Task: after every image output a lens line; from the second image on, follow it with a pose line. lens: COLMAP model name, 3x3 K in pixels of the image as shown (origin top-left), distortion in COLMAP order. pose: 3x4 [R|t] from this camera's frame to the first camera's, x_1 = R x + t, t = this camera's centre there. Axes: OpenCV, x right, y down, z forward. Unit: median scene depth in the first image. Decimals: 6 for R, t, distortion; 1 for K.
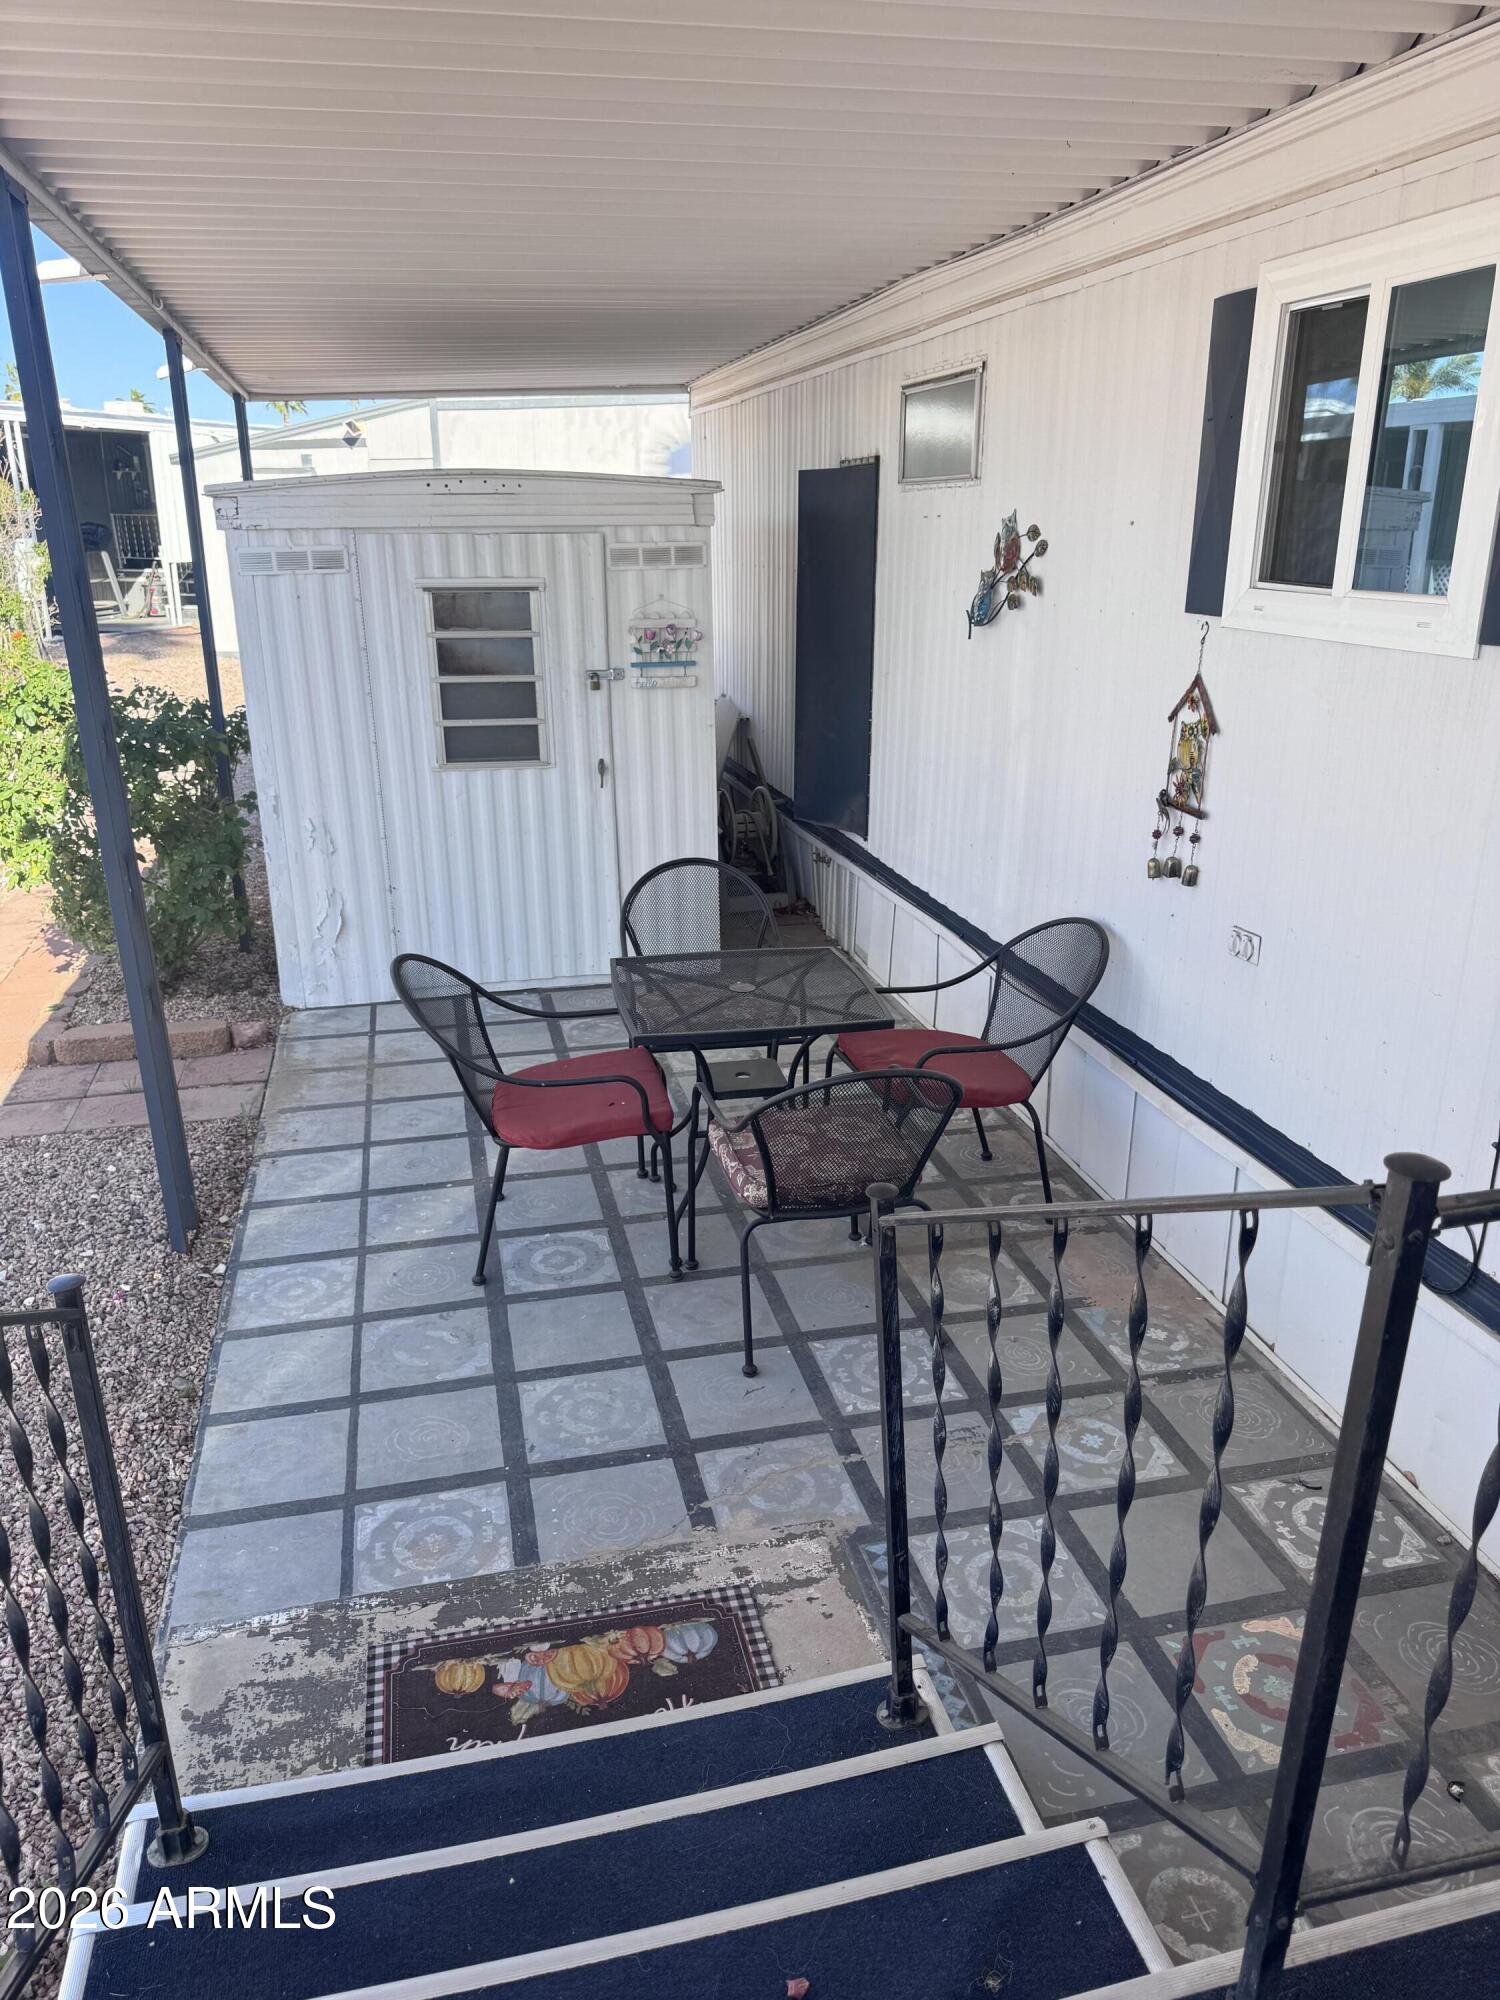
lens RADIAL K [[1408.6, 0, 744.7], [0, 1408.6, 997.3], [0, 0, 1]] dist [-0.028907, -0.014928]
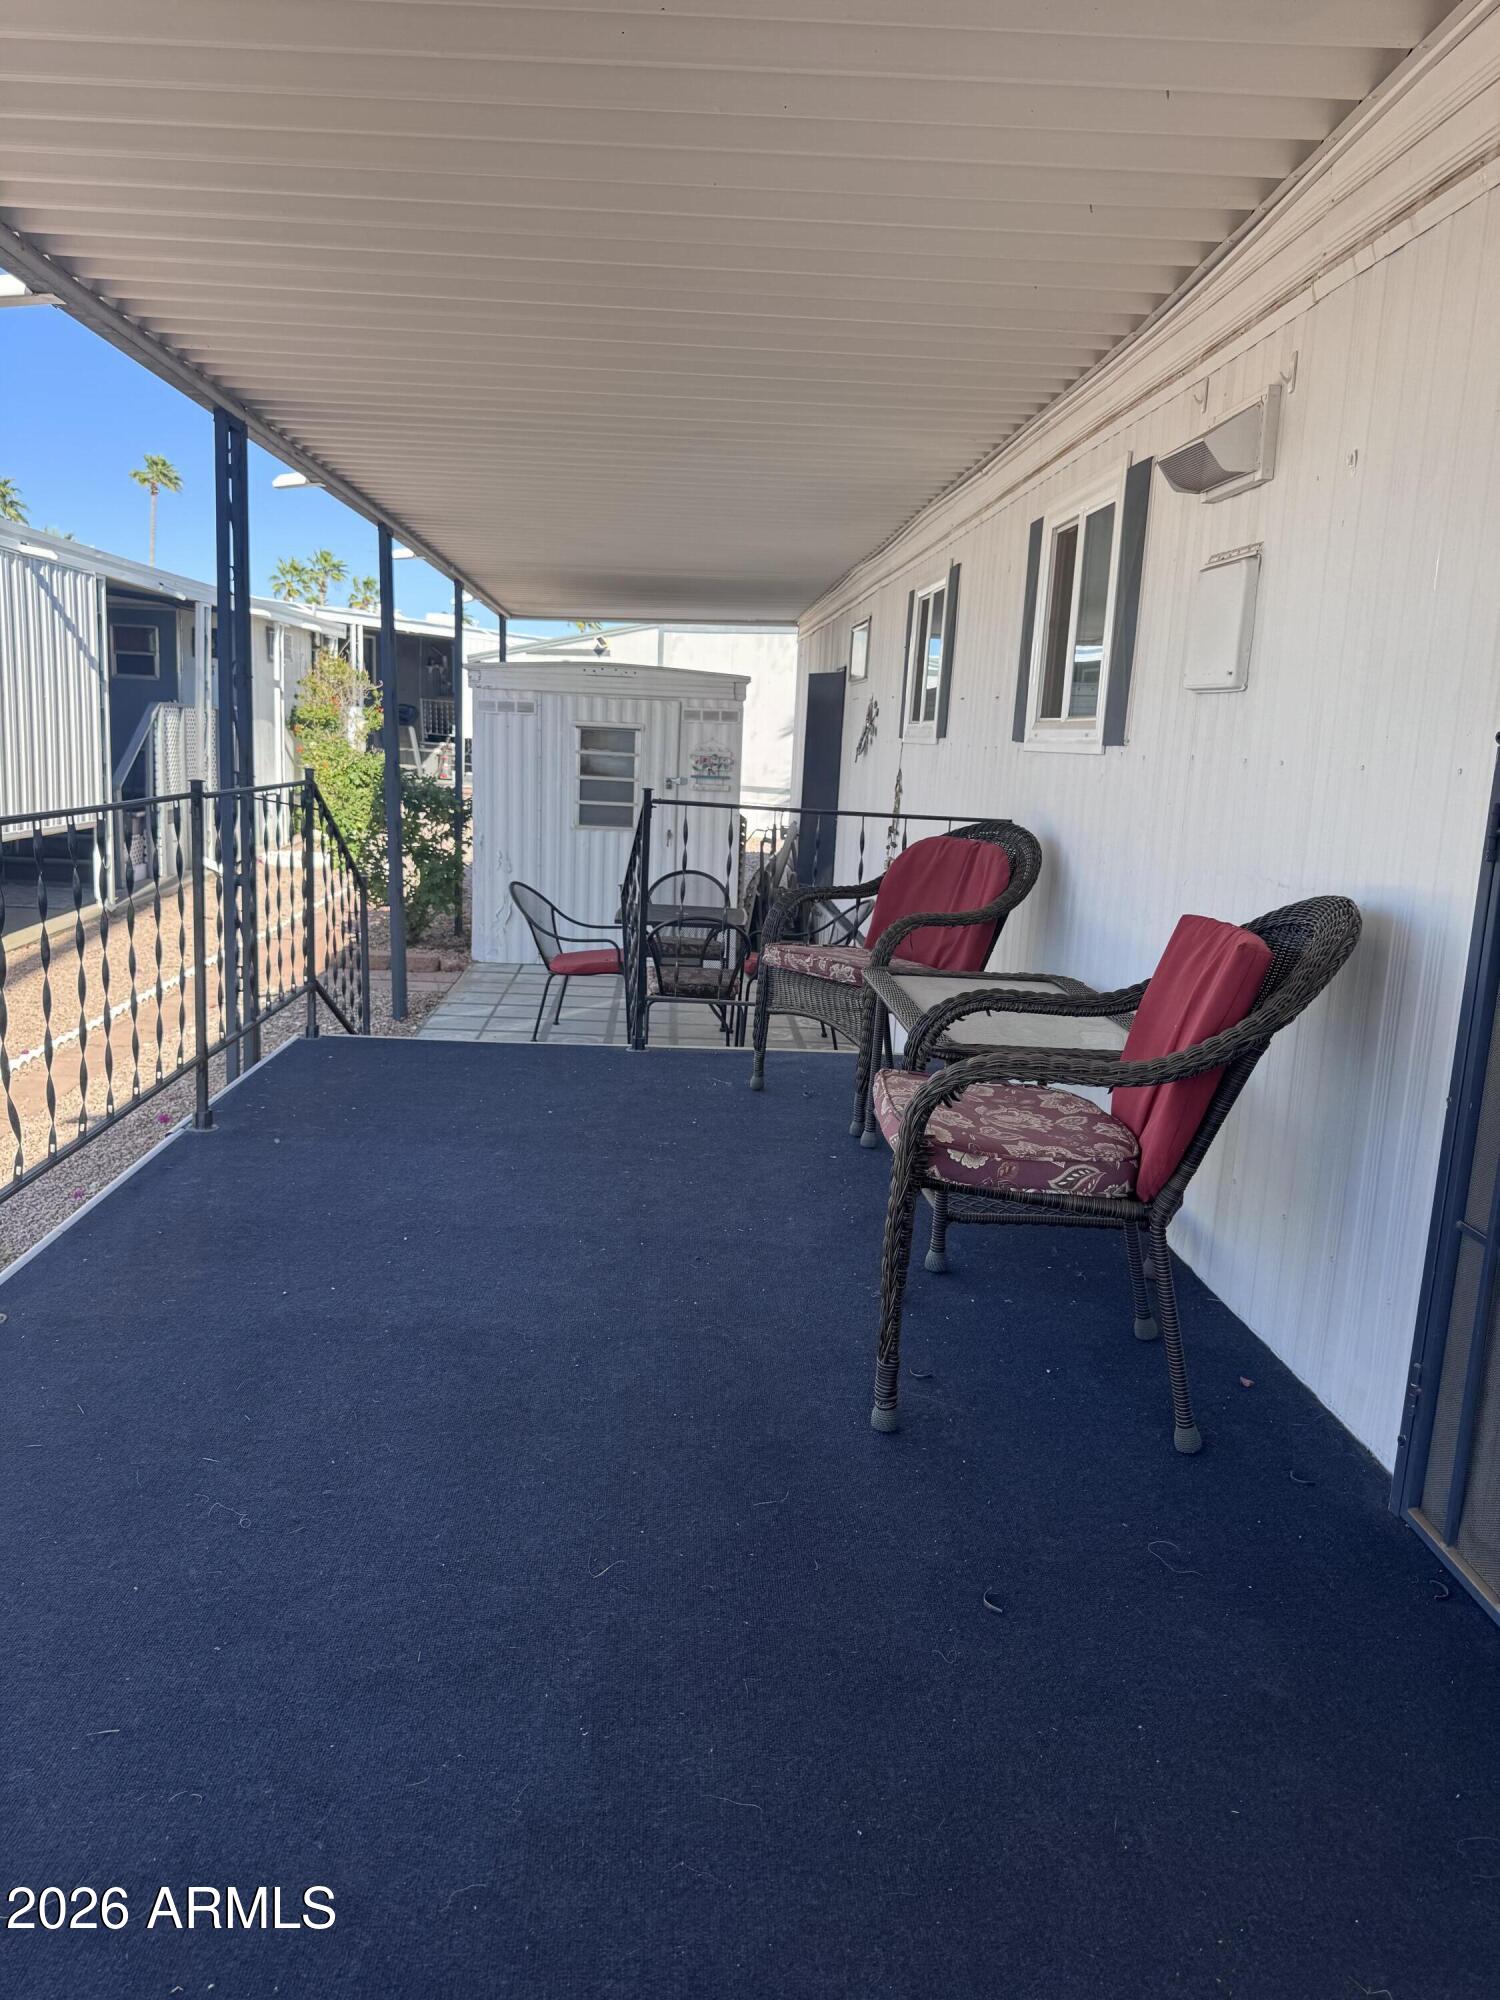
lens RADIAL K [[1408.6, 0, 750.2], [0, 1408.6, 1003.7], [0, 0, 1]] dist [-0.028907, -0.014928]
pose [[0.982325, 0.080845, -0.168824, 0.306335], [-0.104176, 0.985455, -0.134261, 0.262105], [0.155514, 0.149475, 0.976459, -0.628915]]
